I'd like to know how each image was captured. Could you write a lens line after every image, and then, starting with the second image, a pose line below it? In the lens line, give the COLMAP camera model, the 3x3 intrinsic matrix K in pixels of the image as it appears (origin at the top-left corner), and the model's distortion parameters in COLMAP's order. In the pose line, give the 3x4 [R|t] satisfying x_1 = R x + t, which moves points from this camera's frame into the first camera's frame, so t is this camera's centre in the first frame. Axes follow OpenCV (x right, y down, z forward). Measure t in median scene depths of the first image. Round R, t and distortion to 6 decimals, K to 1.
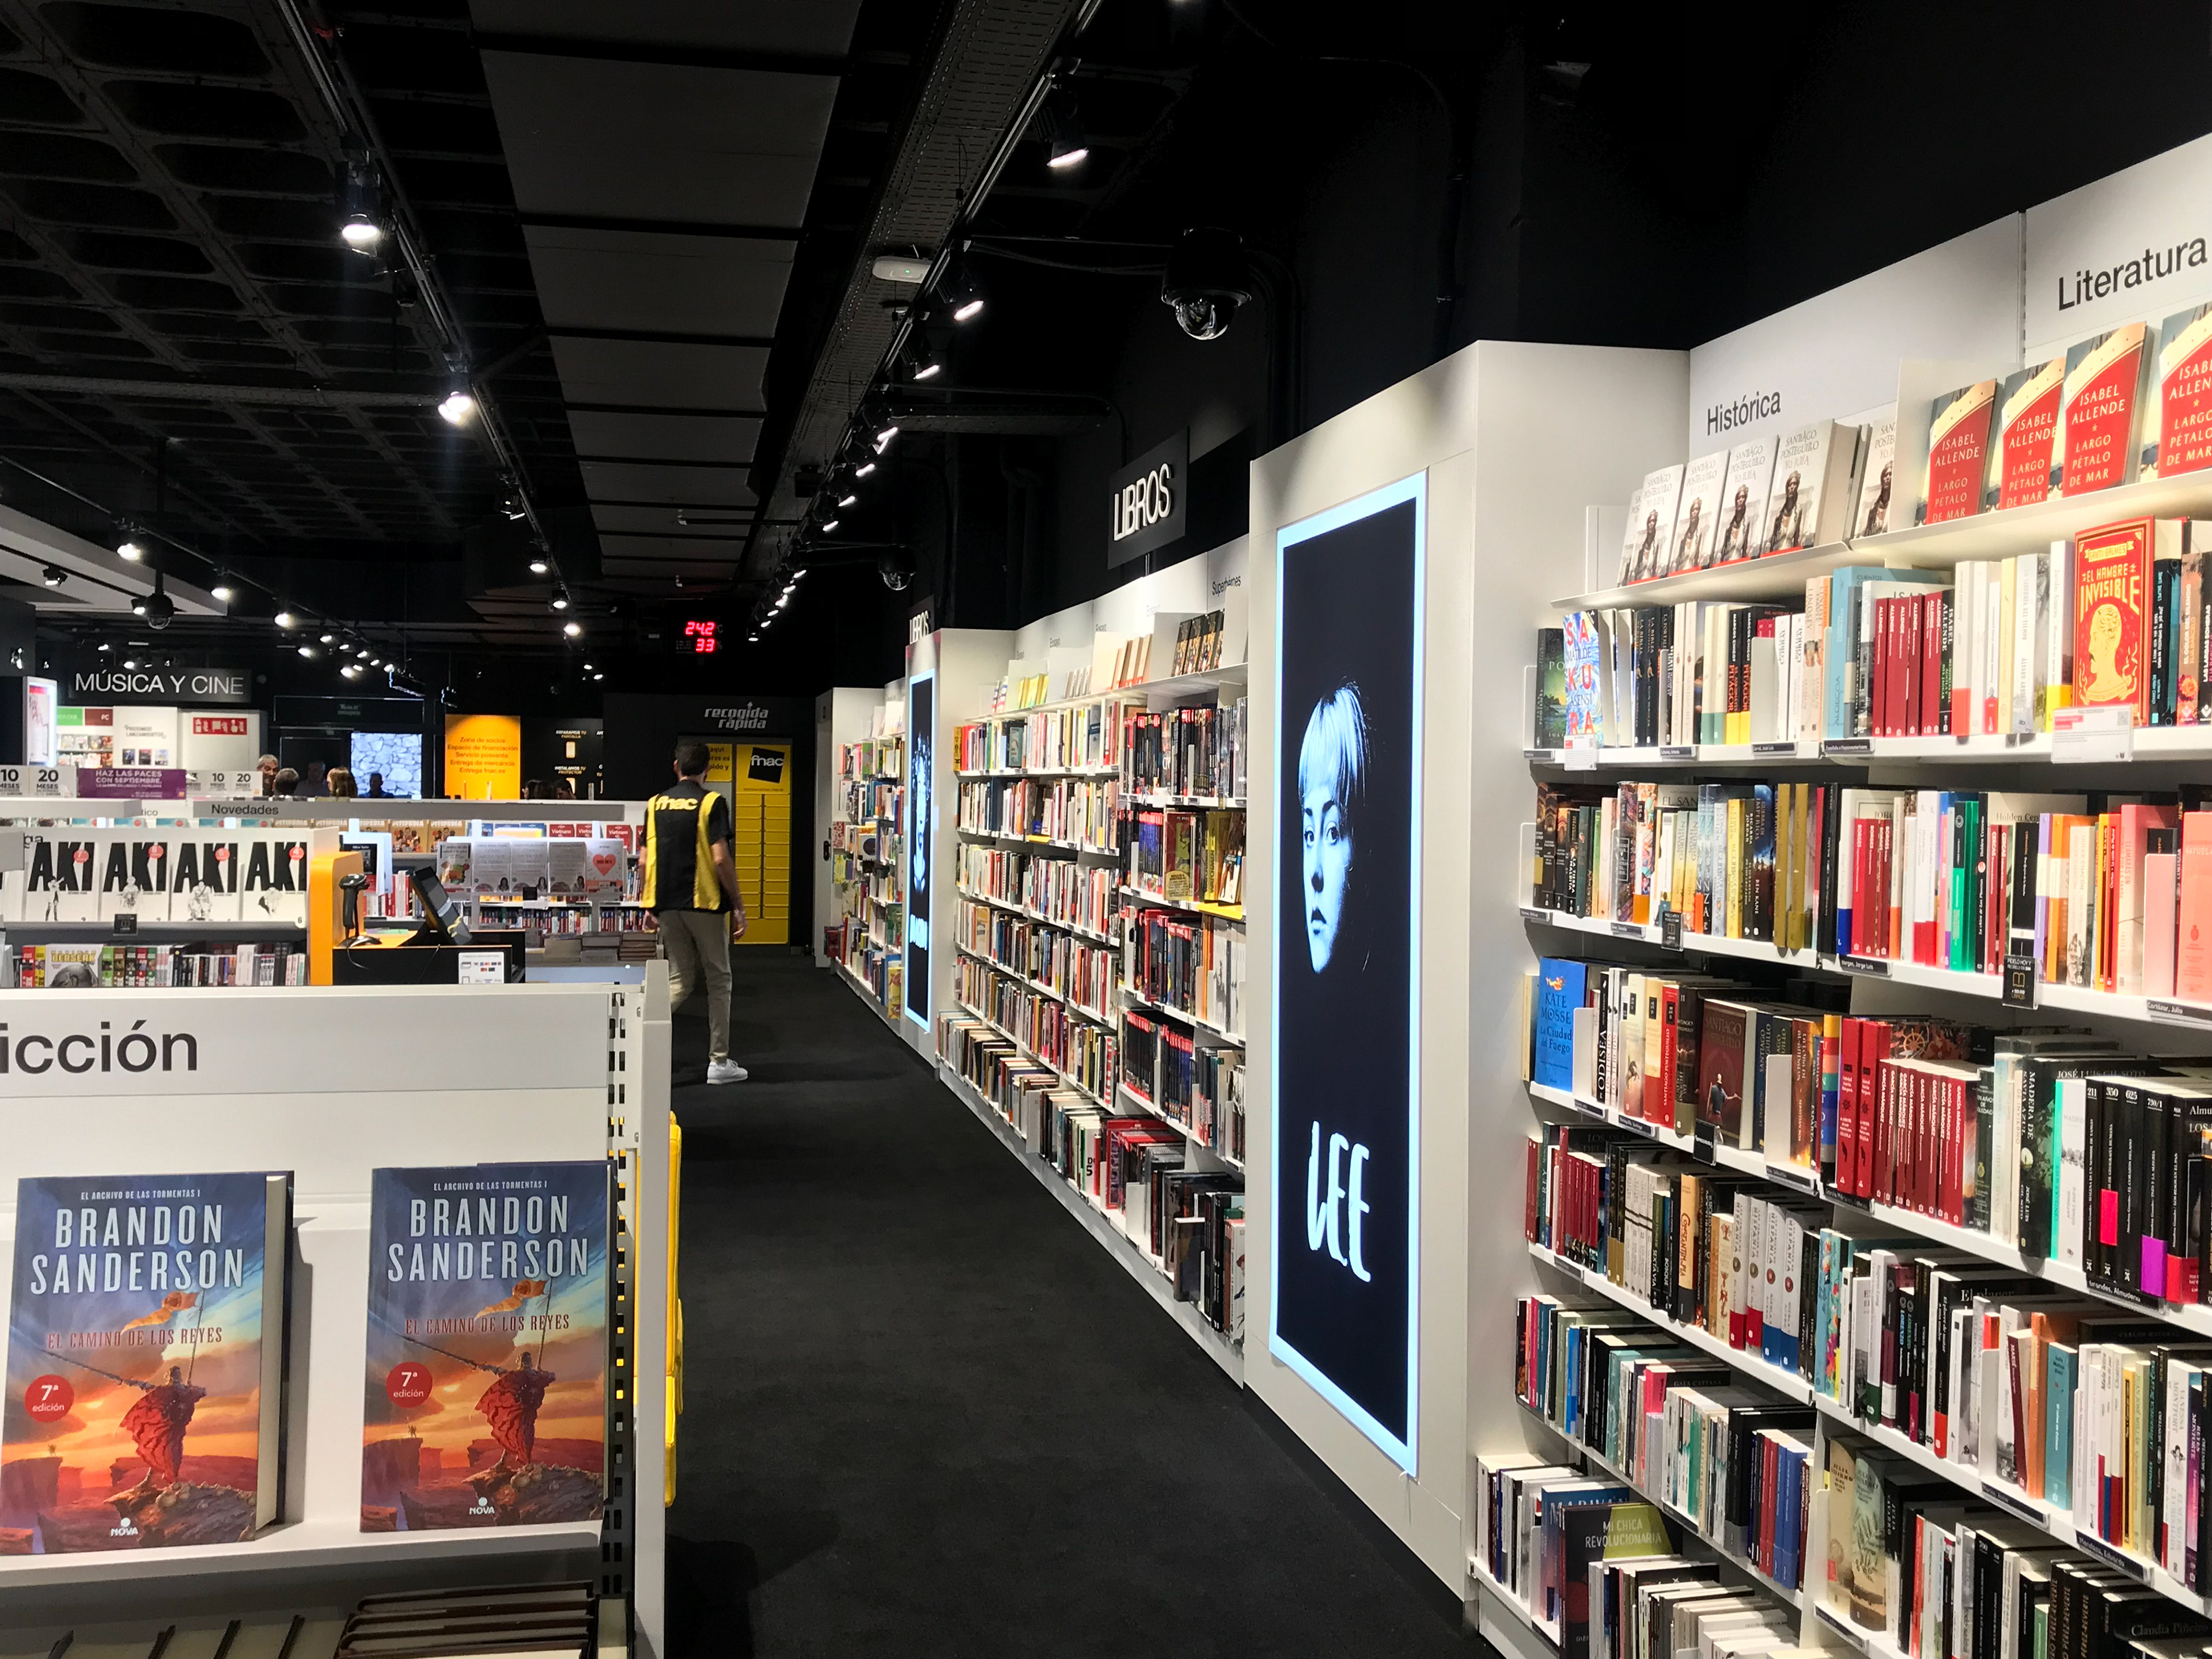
lens RADIAL K [[2236.2, 0, 1104.2], [0, 2236.2, 822.9], [0, 0, 1]] dist [0.137232, 0.000000]
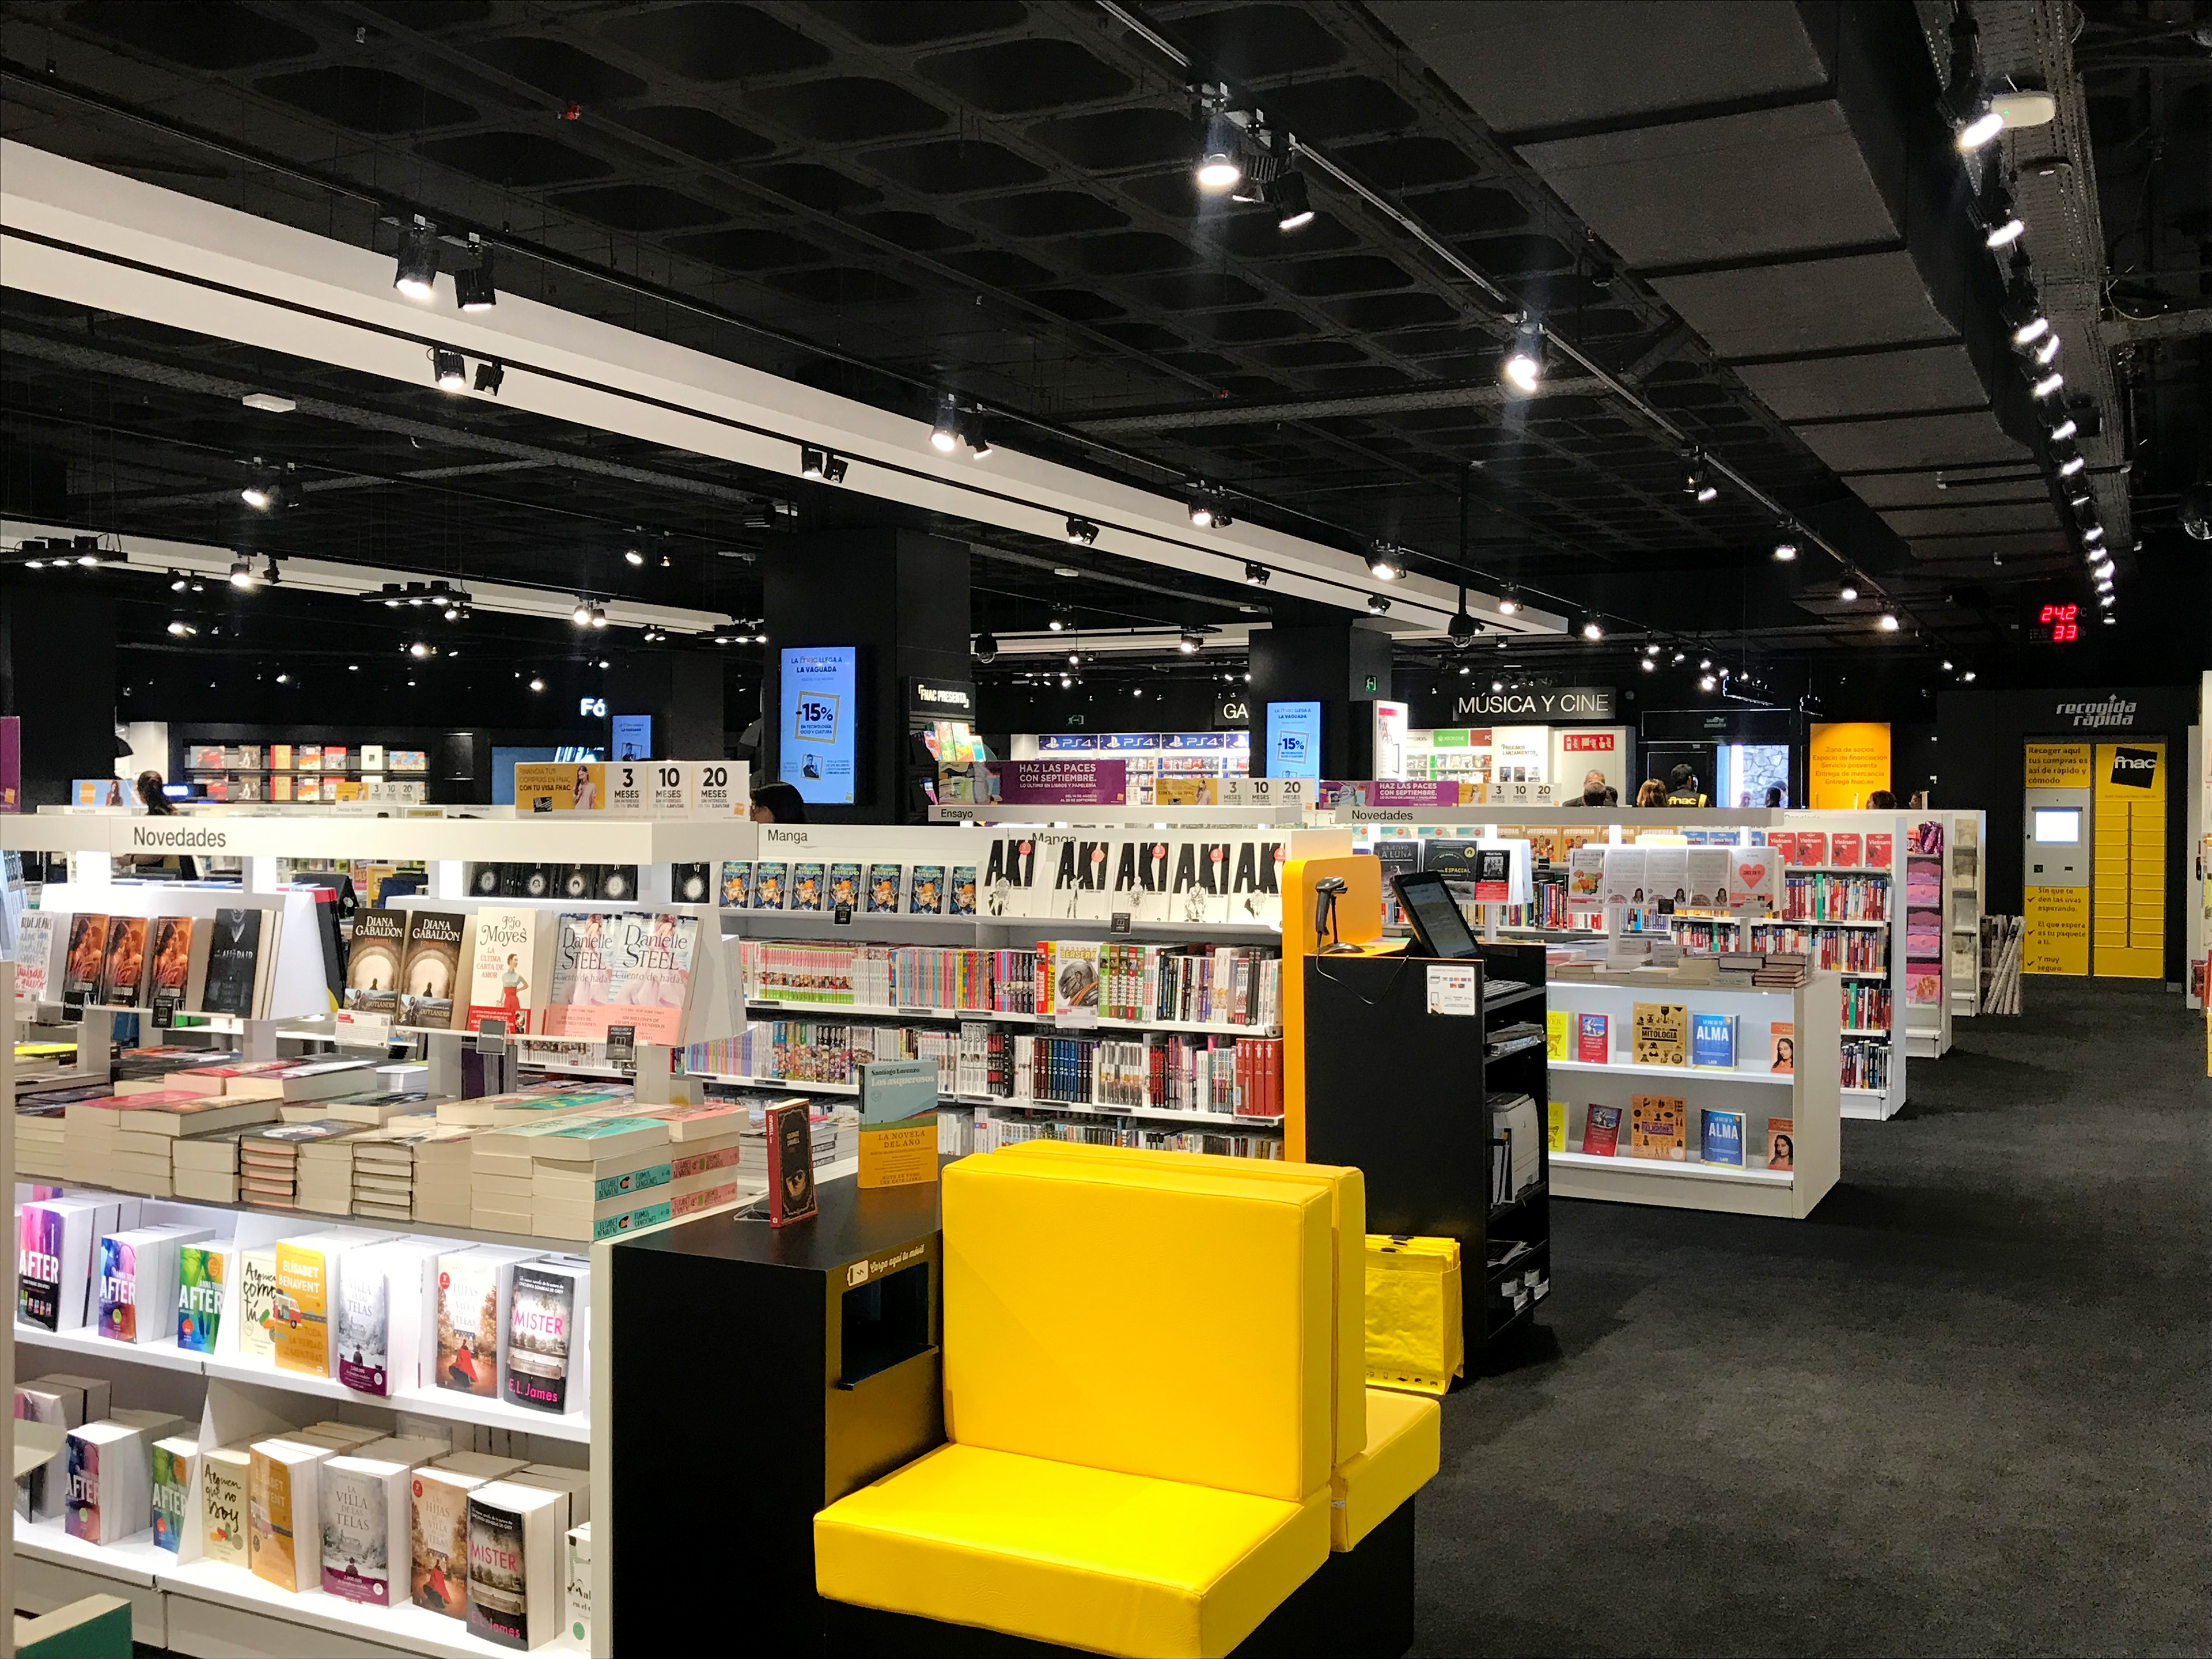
lens RADIAL K [[2236.2, 0, 1107.1], [0, 2236.2, 841.3], [0, 0, 1]] dist [0.137232, 0.000000]
pose [[0.806892, 0.002493, -0.590694, 0.083471], [-0.002571, 0.999996, 0.000709, 0.004162], [0.590694, 0.000946, 0.806895, 0.113136]]
